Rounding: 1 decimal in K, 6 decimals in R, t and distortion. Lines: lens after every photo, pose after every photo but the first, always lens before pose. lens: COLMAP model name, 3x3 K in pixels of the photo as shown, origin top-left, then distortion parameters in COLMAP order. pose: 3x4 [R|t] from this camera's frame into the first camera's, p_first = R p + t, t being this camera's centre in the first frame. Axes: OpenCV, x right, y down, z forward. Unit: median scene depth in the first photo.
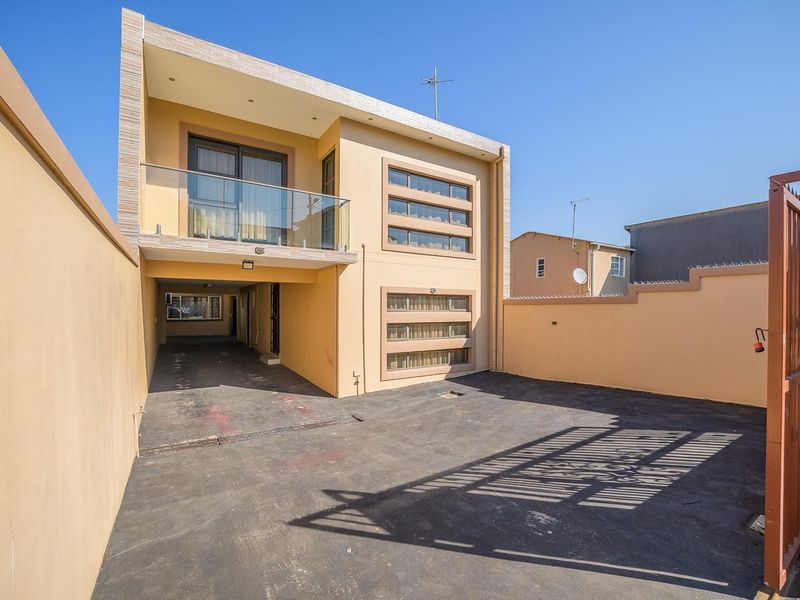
lens RADIAL K [[342.4, 0, 397.8], [0, 342.4, 297.1], [0, 0, 1]] dist [-0.000718, -0.000159]
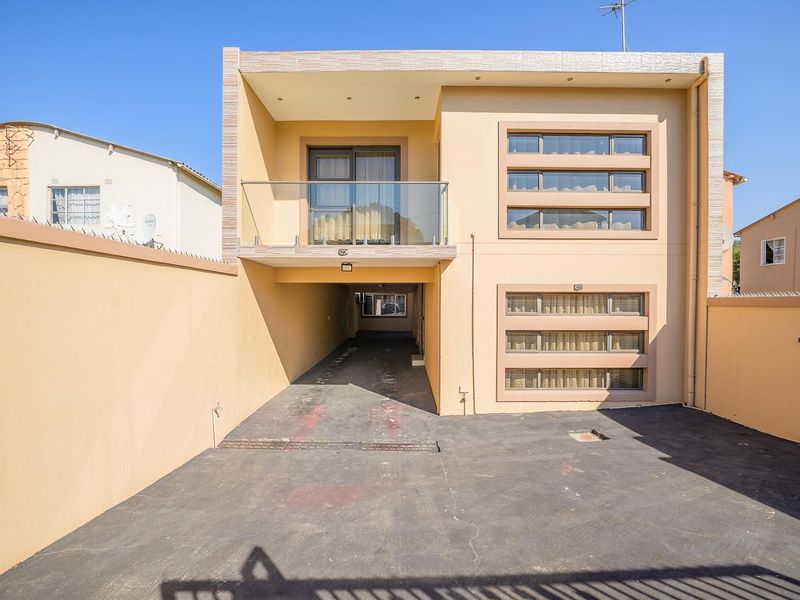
lens RADIAL K [[356.2, 0, 400.0], [0, 356.2, 300.0], [0, 0, 1]] dist [-0.003145, -0.000367]
pose [[0.861678, -0.007331, -0.507403, 0.169589], [0.016710, 0.999763, 0.013933, -0.009080], [0.507181, -0.020485, 0.861596, 0.155174]]
